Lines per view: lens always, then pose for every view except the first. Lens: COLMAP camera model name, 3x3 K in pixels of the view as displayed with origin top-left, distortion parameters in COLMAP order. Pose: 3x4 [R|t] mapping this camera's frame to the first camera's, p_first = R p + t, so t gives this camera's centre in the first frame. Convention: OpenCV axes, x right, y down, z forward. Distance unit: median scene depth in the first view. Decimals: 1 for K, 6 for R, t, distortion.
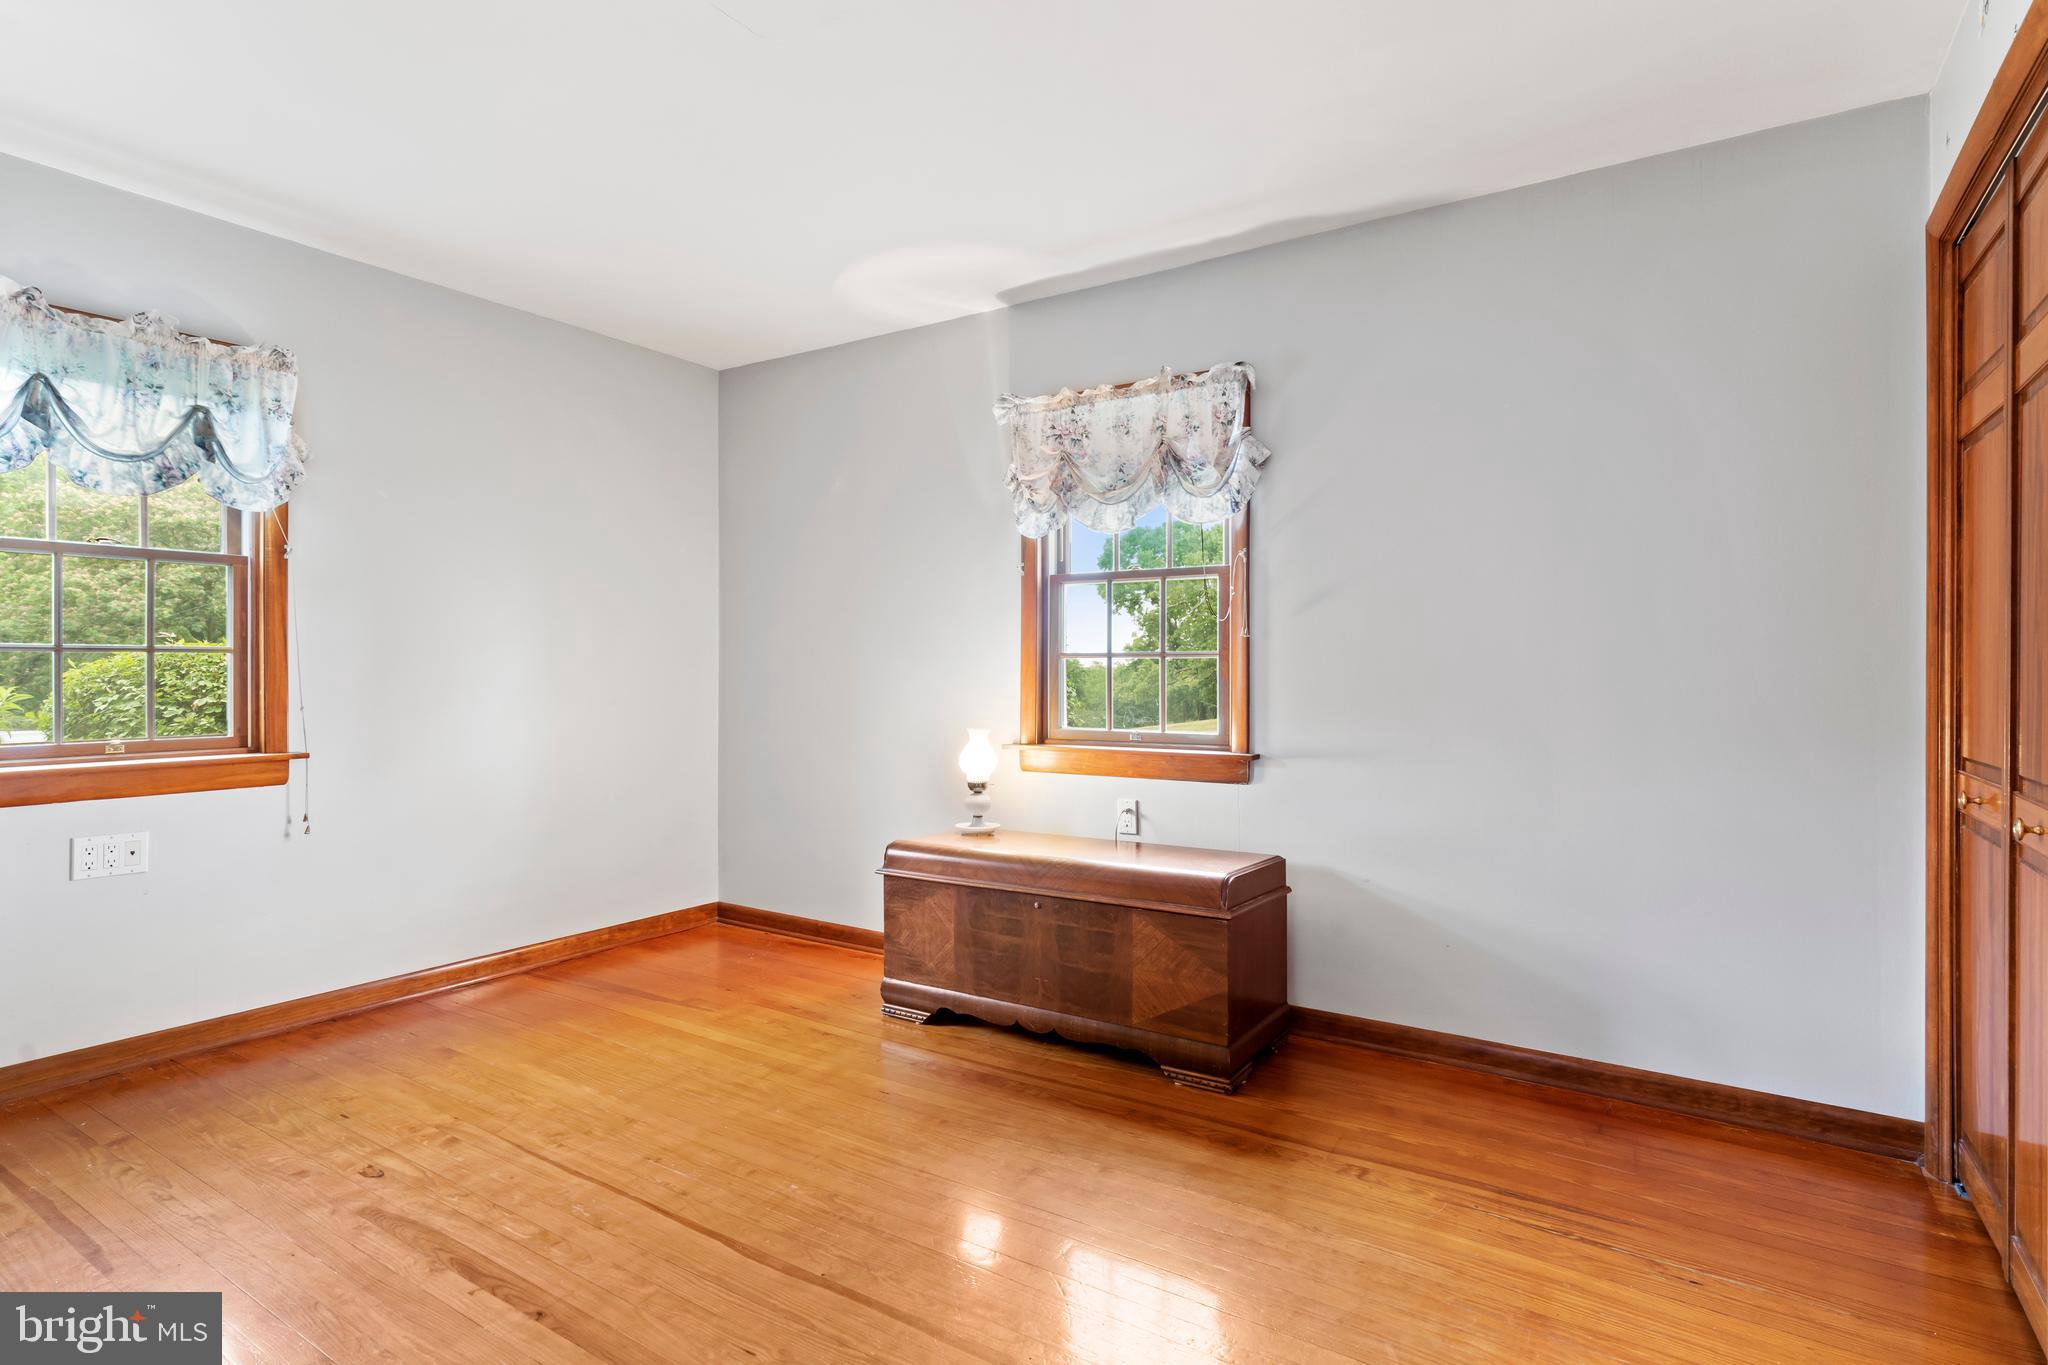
lens RADIAL K [[1049.7, 0, 992.6], [0, 1049.7, 671.9], [0, 0, 1]] dist [-0.009809, 0.003543]
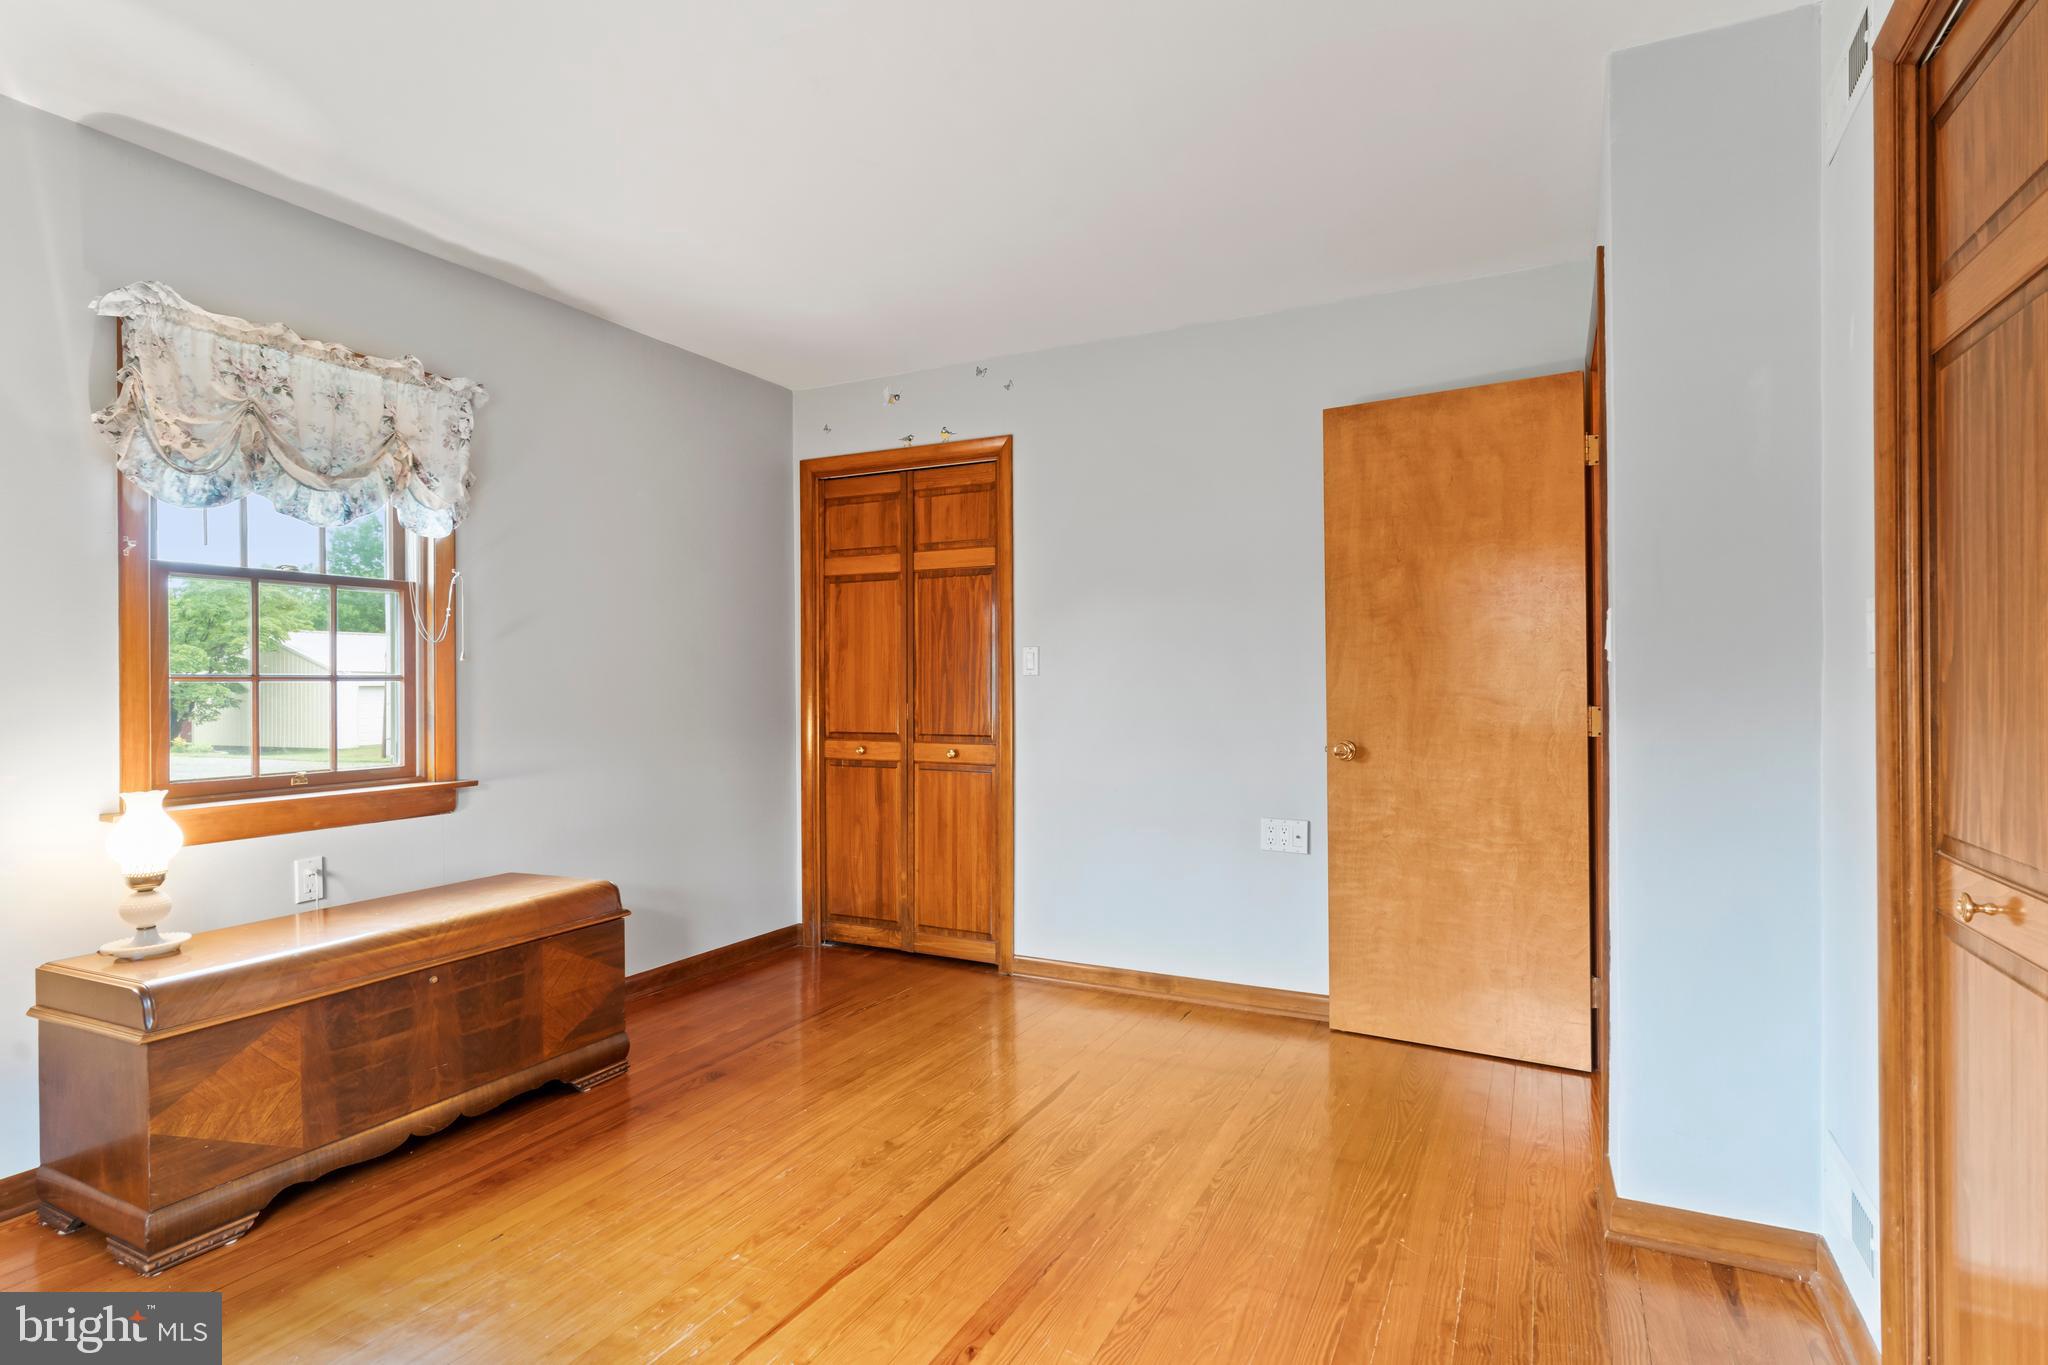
lens RADIAL K [[1049.7, 0, 1045.2], [0, 1049.7, 687.1], [0, 0, 1]] dist [-0.009809, 0.003543]
pose [[-0.140497, -0.005231, 0.990067, -0.830865], [0.008248, 0.999945, 0.006454, -0.011003], [-0.990047, 0.009073, -0.140446, 0.622973]]
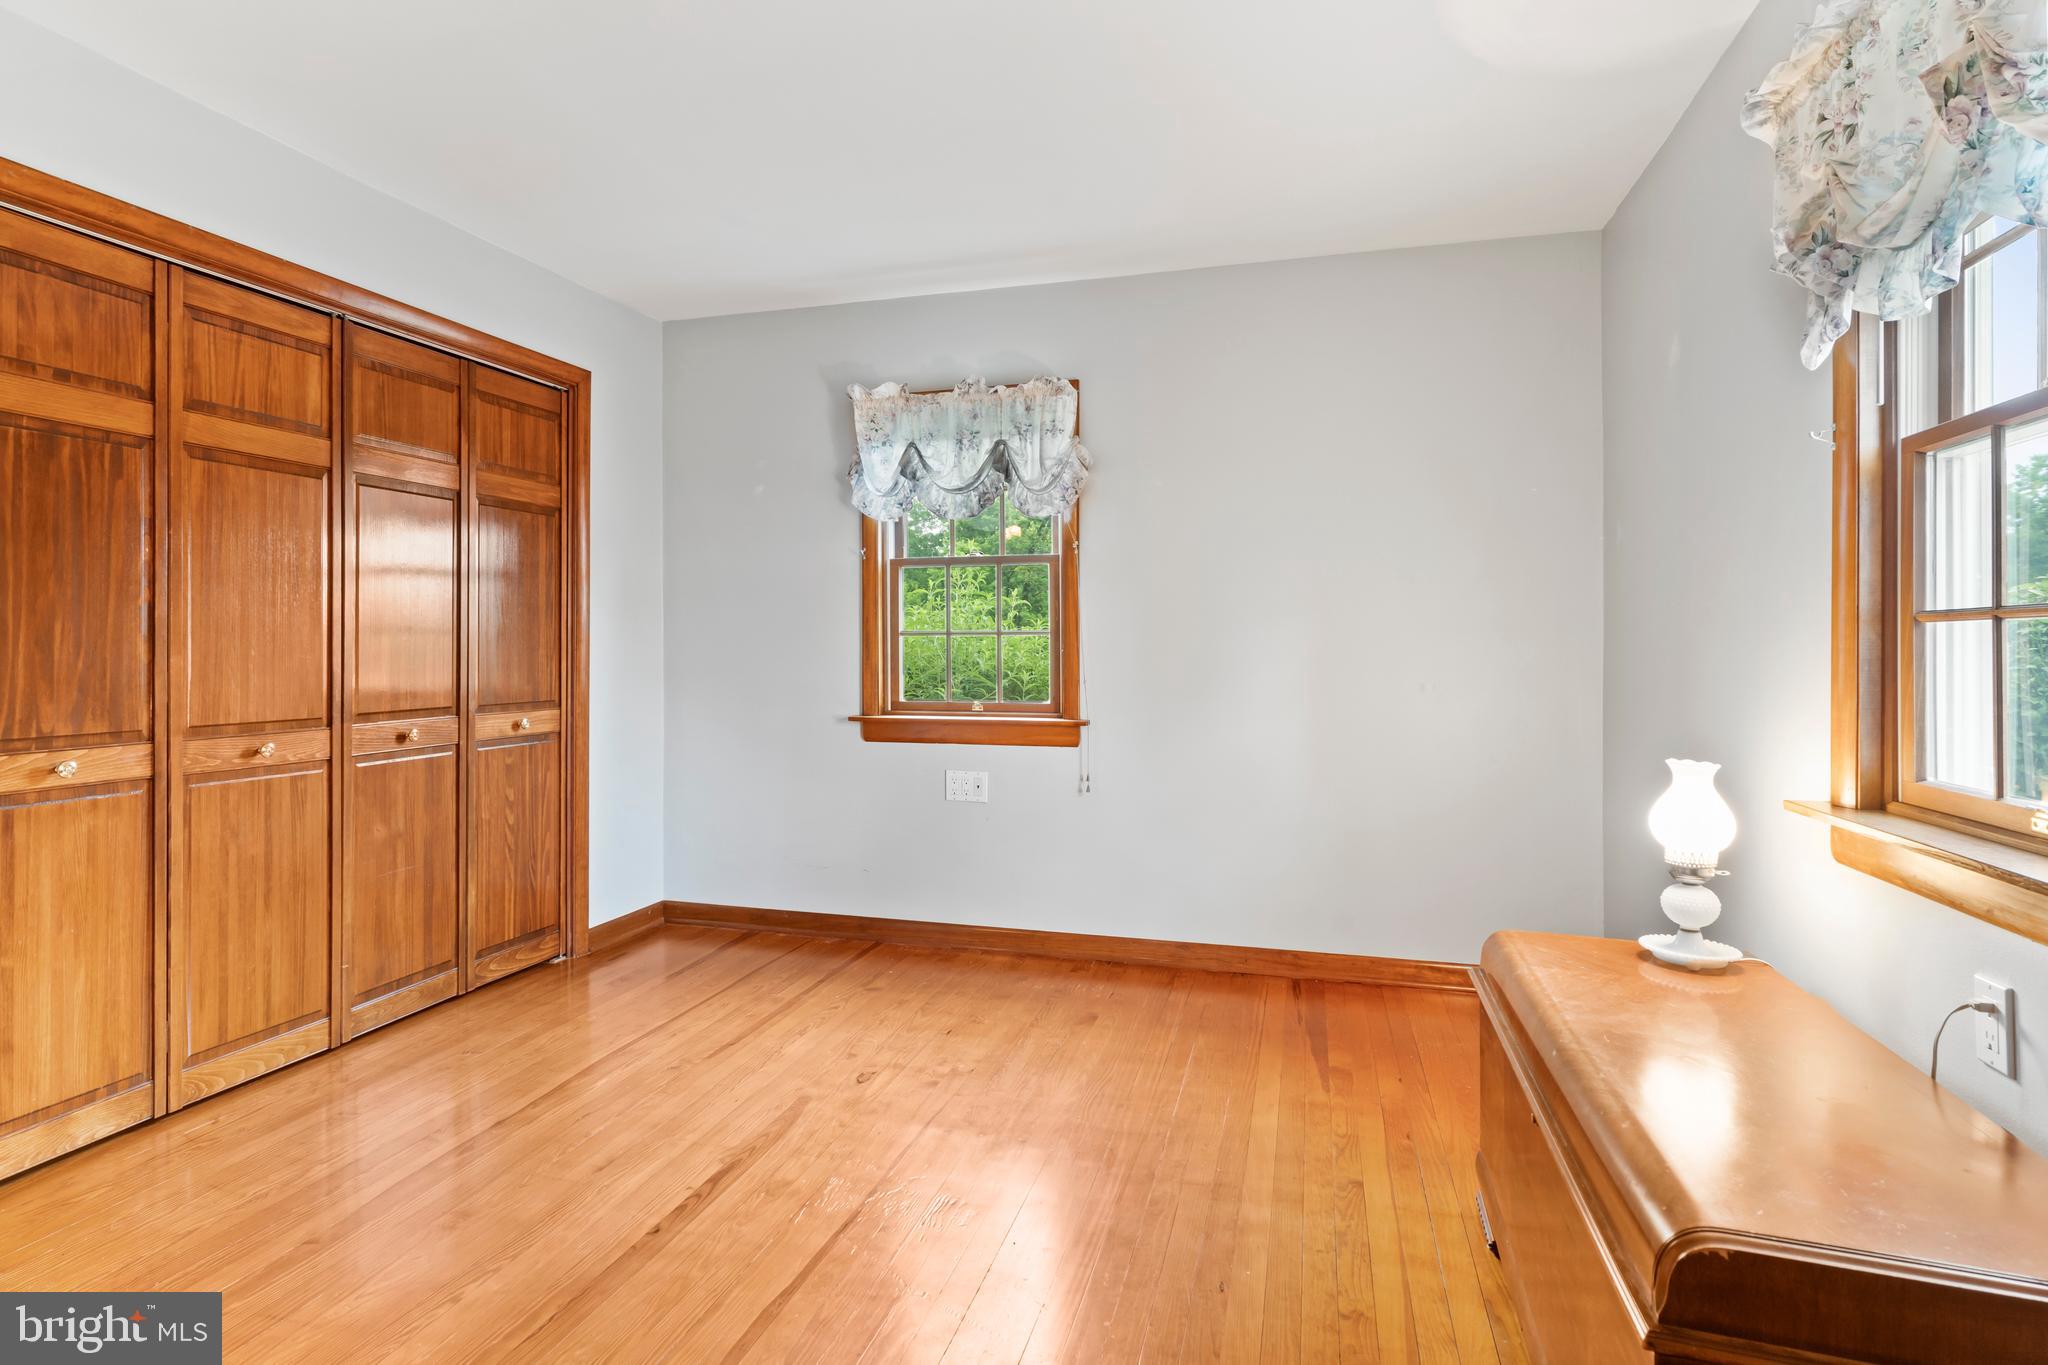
lens RADIAL K [[1049.7, 0, 1017.0], [0, 1049.7, 647.4], [0, 0, 1]] dist [-0.009809, 0.003543]
pose [[0.307803, -0.001732, -0.951448, 0.433806], [-0.001089, 0.999997, -0.002173, -0.001161], [0.951449, 0.001705, 0.307801, 0.599072]]
